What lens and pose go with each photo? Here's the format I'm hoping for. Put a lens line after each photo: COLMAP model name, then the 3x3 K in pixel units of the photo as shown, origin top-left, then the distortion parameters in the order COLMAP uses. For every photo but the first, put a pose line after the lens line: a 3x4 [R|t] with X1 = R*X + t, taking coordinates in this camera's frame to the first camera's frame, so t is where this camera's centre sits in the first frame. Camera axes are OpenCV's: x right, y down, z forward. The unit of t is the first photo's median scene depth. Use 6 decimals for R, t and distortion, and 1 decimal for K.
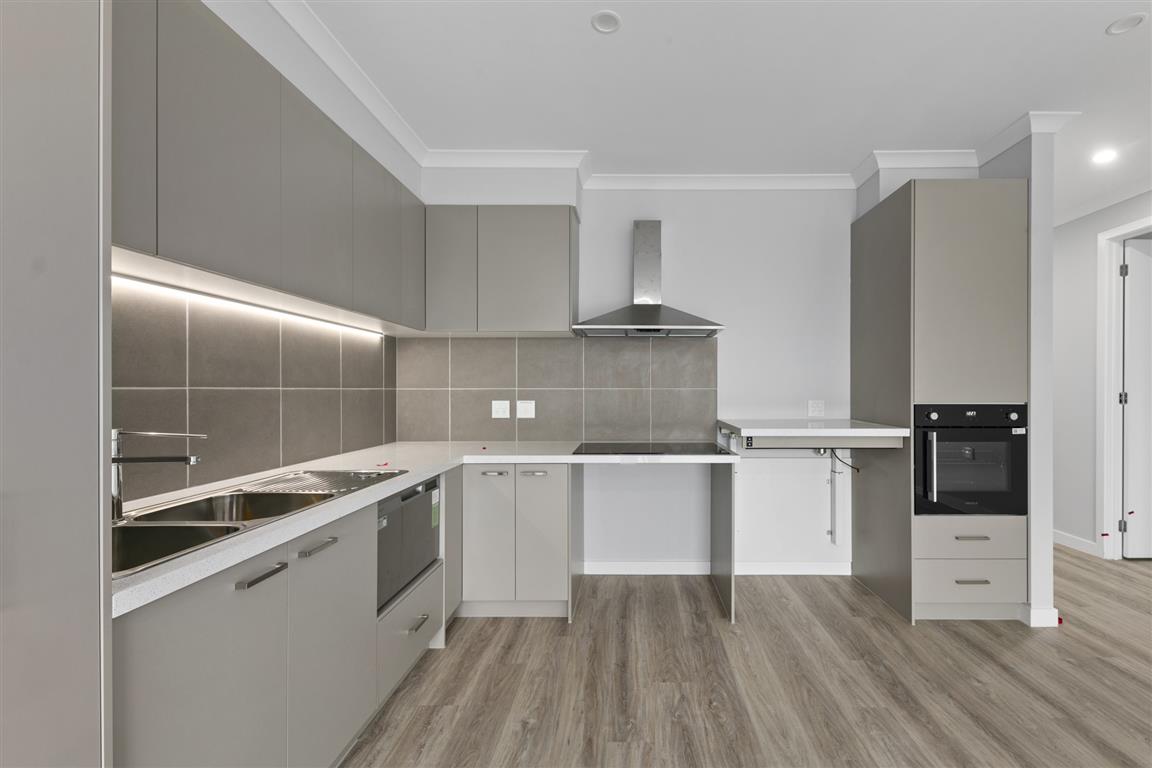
lens RADIAL K [[480.1, 0, 628.4], [0, 480.1, 396.1], [0, 0, 1]] dist [0.011449, 0.000172]
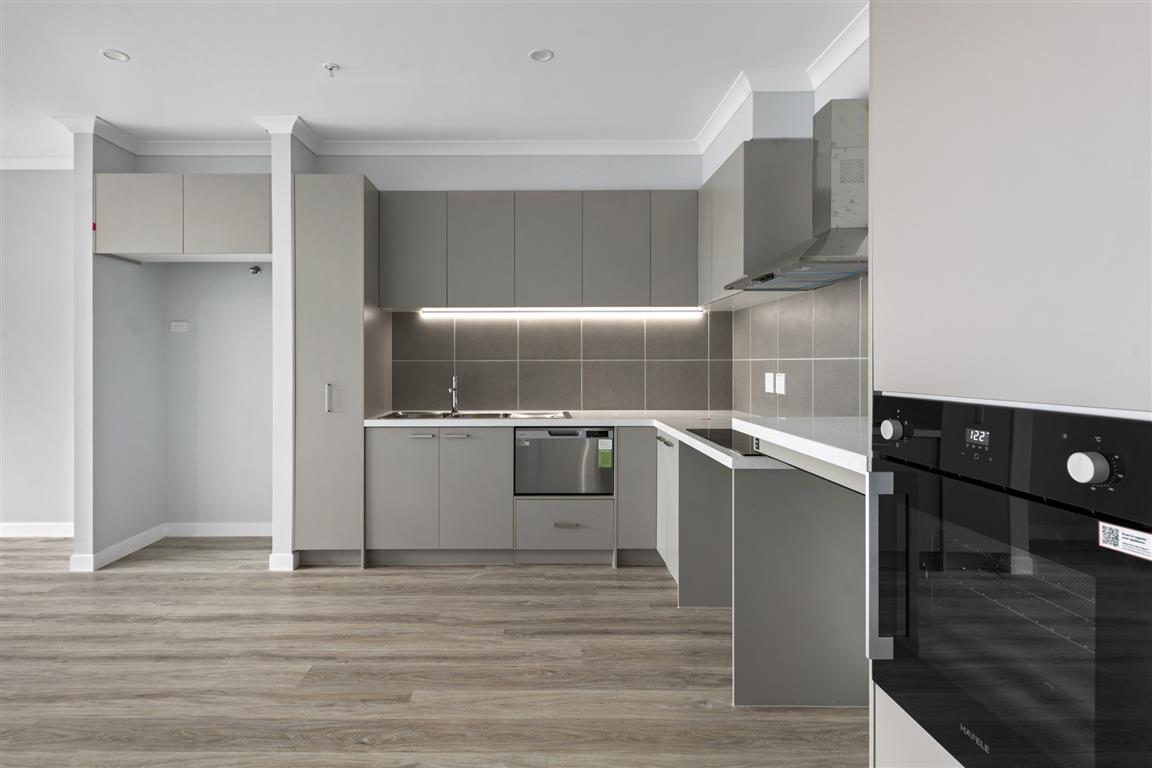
lens RADIAL K [[609.9, 0, 537.3], [0, 609.9, 369.0], [0, 0, 1]] dist [0.012478, -0.002499]
pose [[-0.001875, 0.010657, -0.999941, 1.089658], [-0.011070, 0.999882, 0.010677, -0.006017], [0.999937, 0.011090, -0.001757, 0.731965]]
